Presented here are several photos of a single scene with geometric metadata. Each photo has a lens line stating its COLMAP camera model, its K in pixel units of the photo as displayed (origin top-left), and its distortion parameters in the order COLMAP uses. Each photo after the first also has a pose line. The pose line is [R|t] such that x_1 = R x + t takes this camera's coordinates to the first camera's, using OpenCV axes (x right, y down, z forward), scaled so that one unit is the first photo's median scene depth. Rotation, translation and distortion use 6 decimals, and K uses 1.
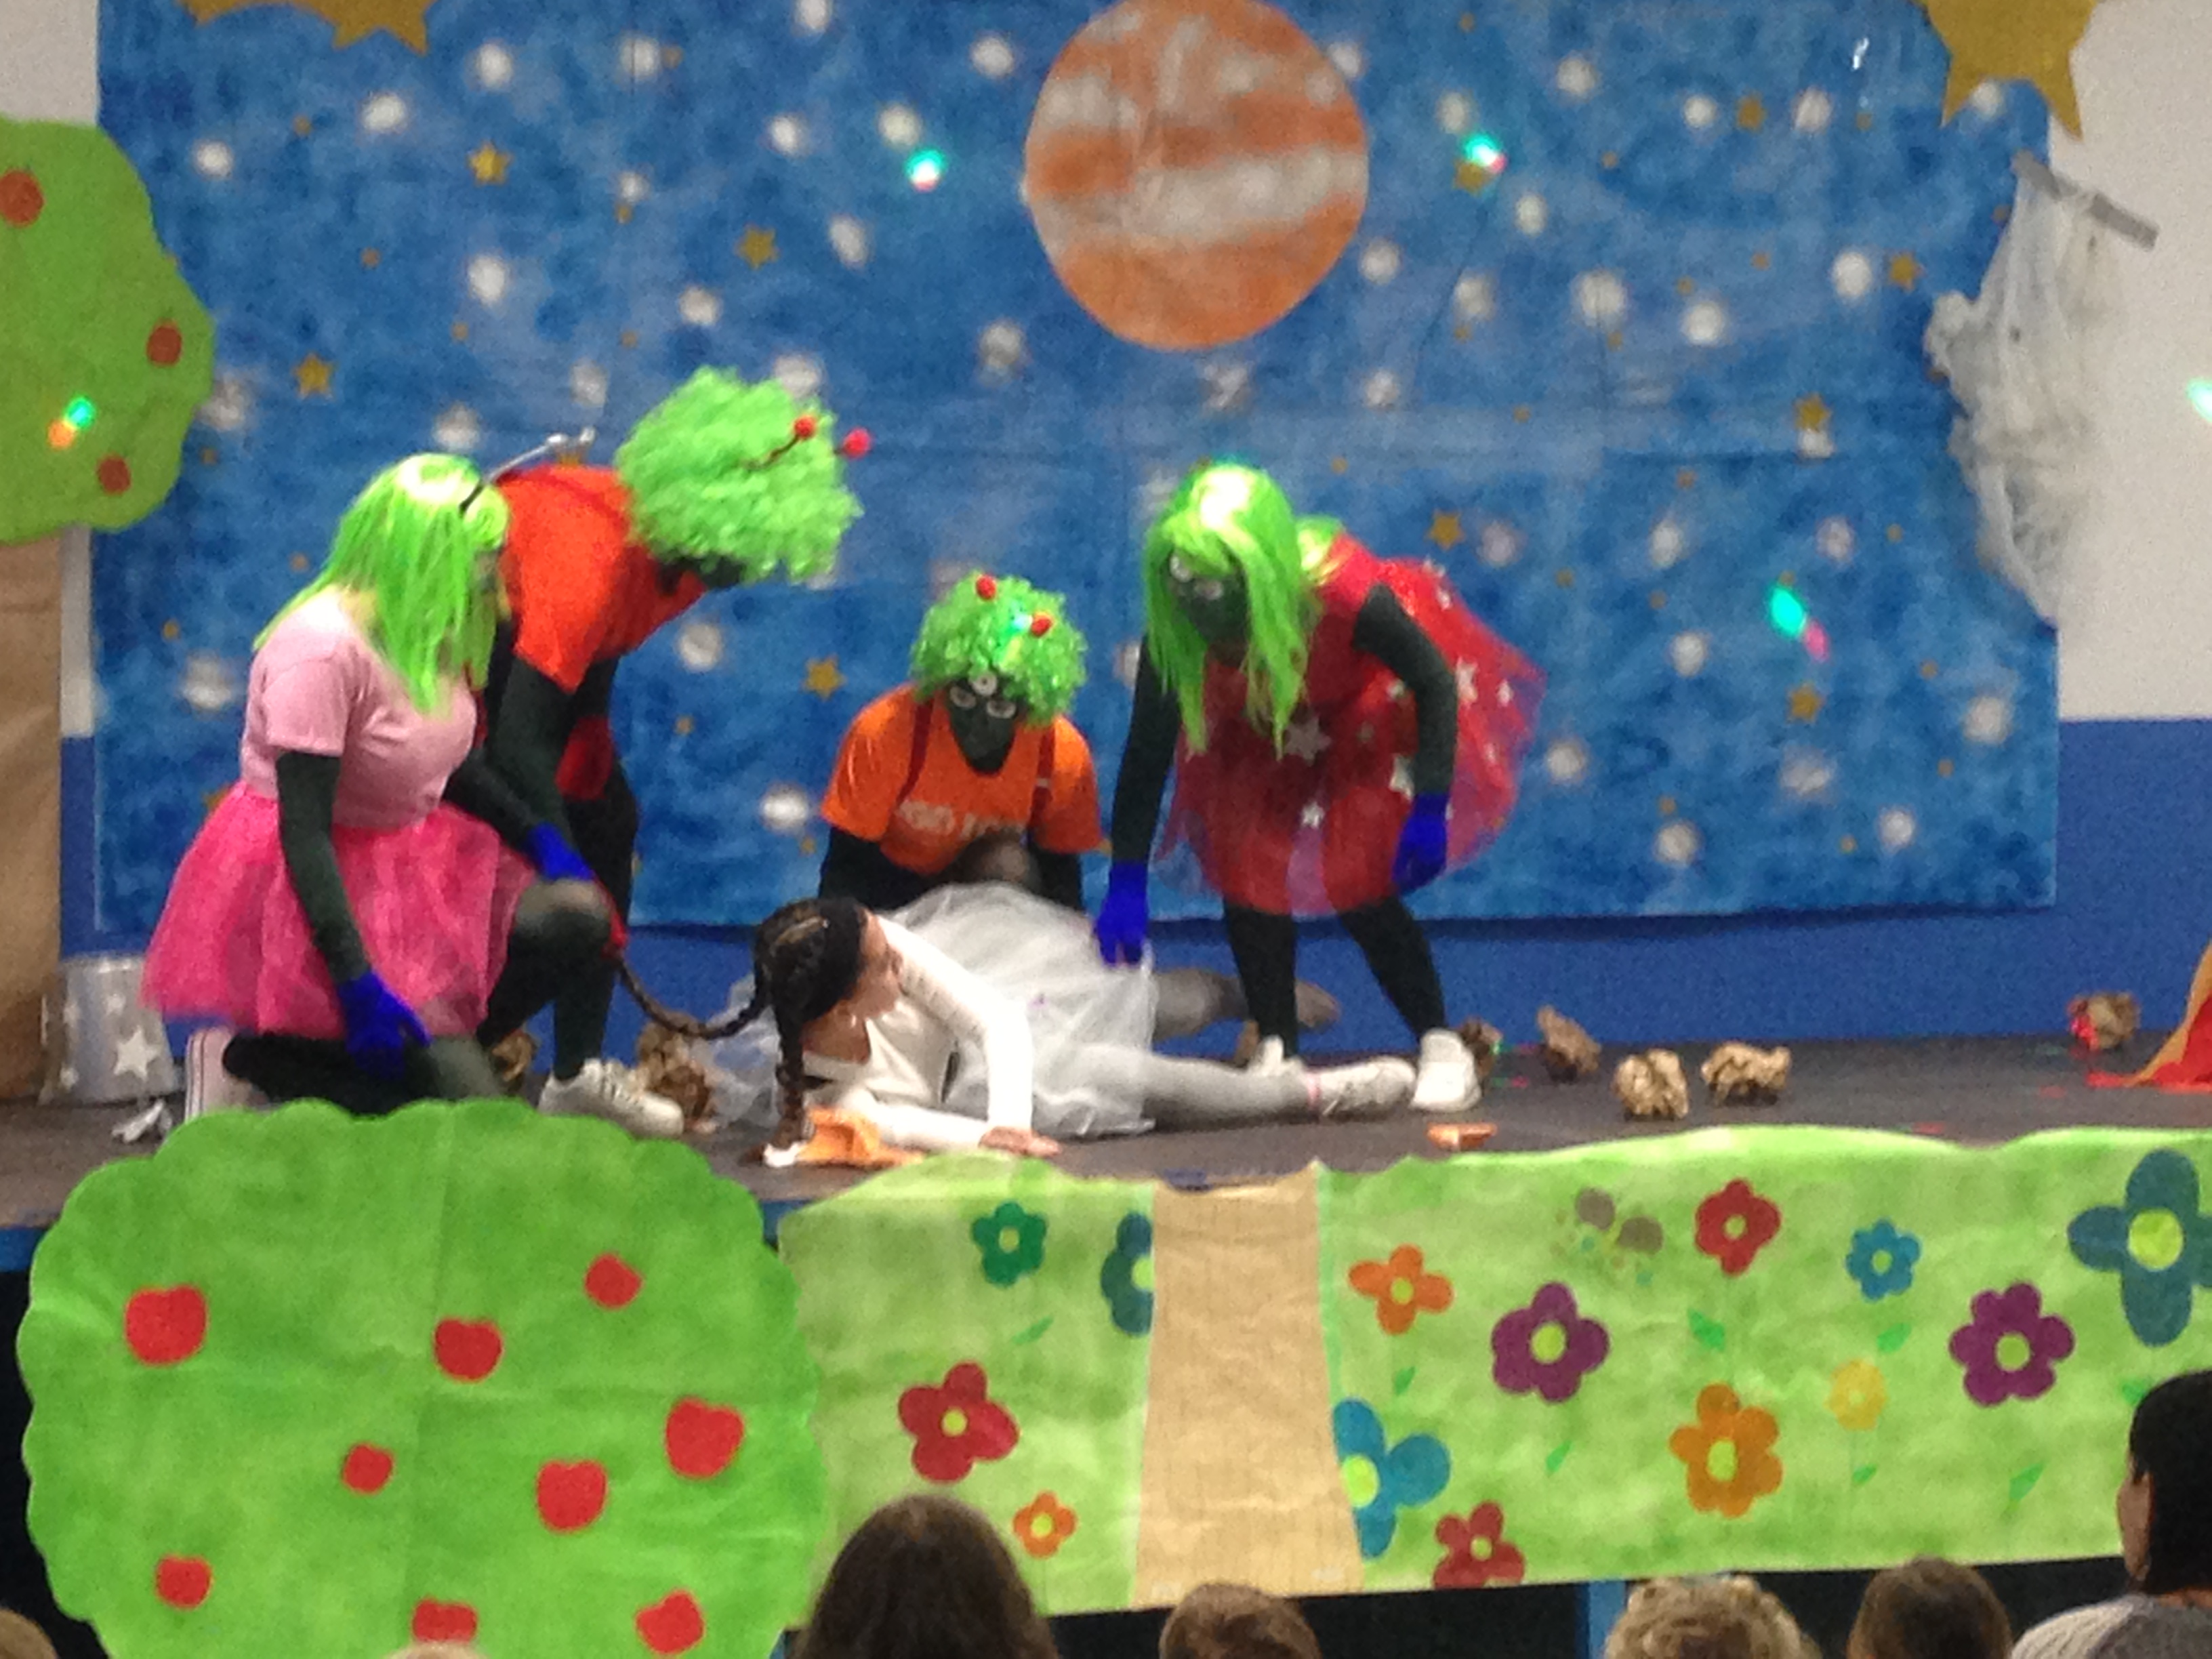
lens RADIAL K [[6082.0, 0, 1106.0], [0, 6082.0, 829.5], [0, 0, 1]] dist [-0.054971, 0.645246]
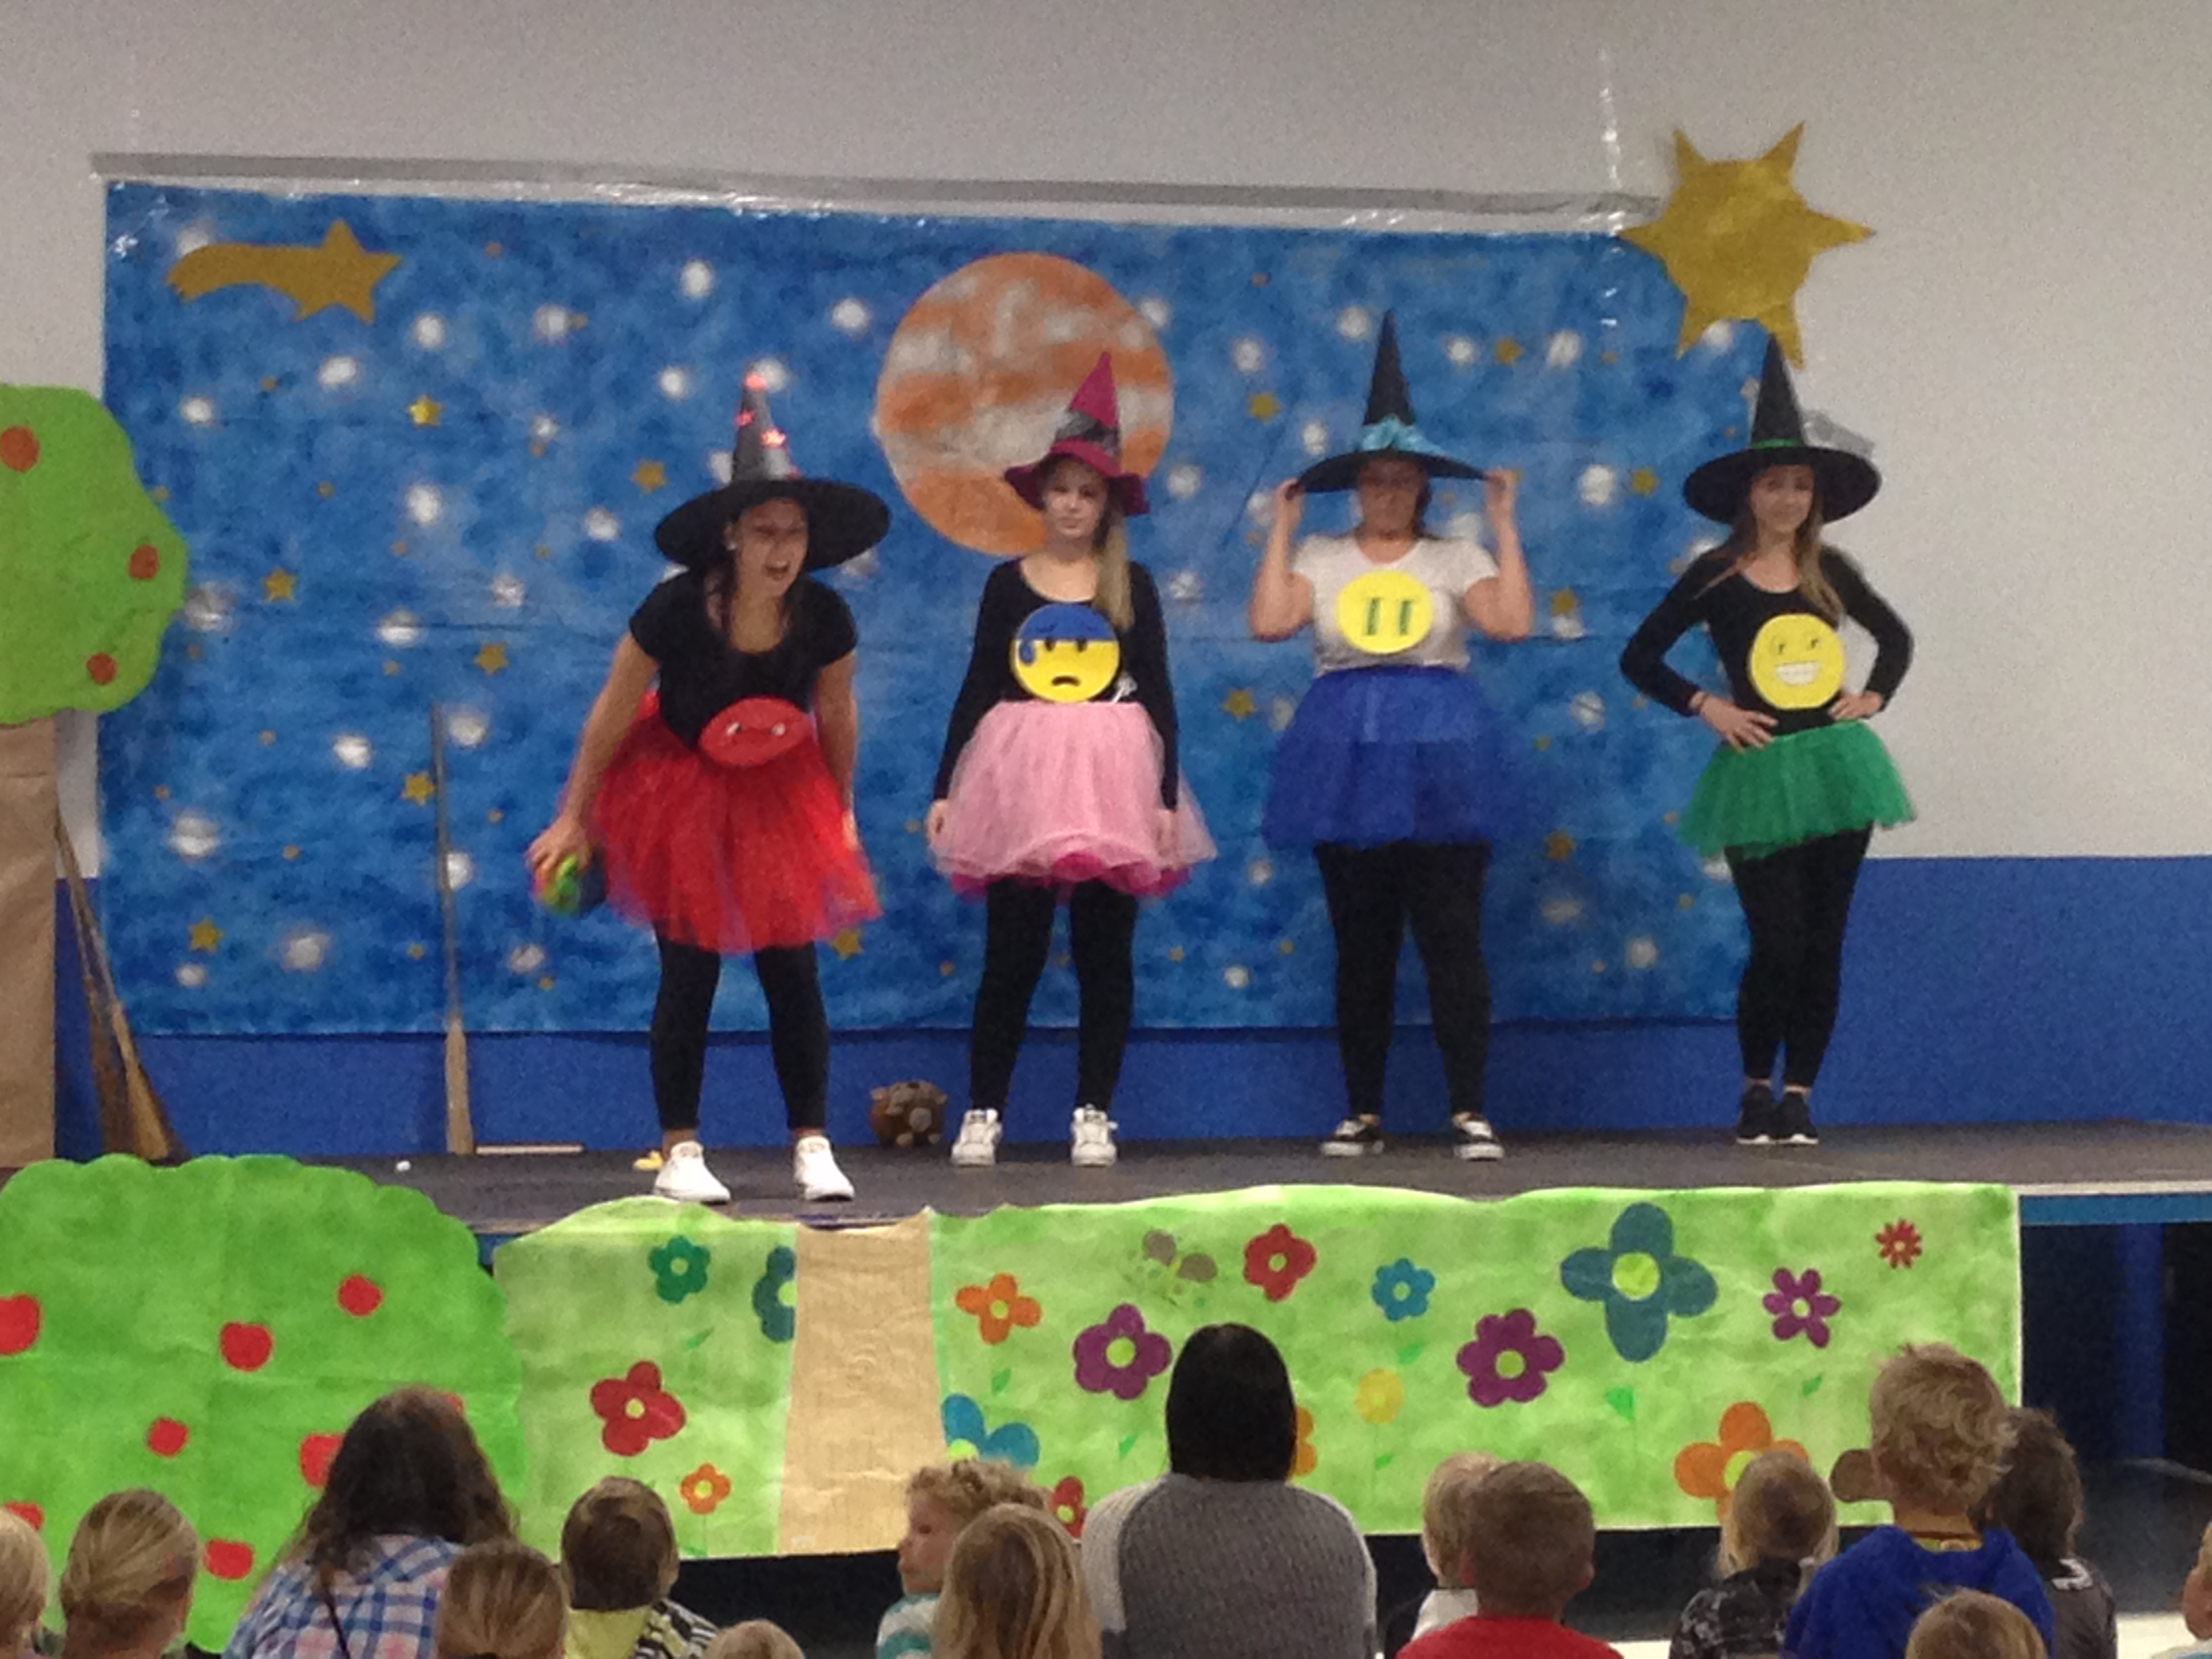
lens RADIAL K [[6182.4, 0, 1106.0], [0, 6182.4, 829.5], [0, 0, 1]] dist [-0.109969, 1.509757]
pose [[0.995376, -0.003938, -0.095970, 0.189430], [0.001575, 0.999694, -0.024682, 0.007226], [0.096038, 0.024416, 0.995078, -0.276201]]
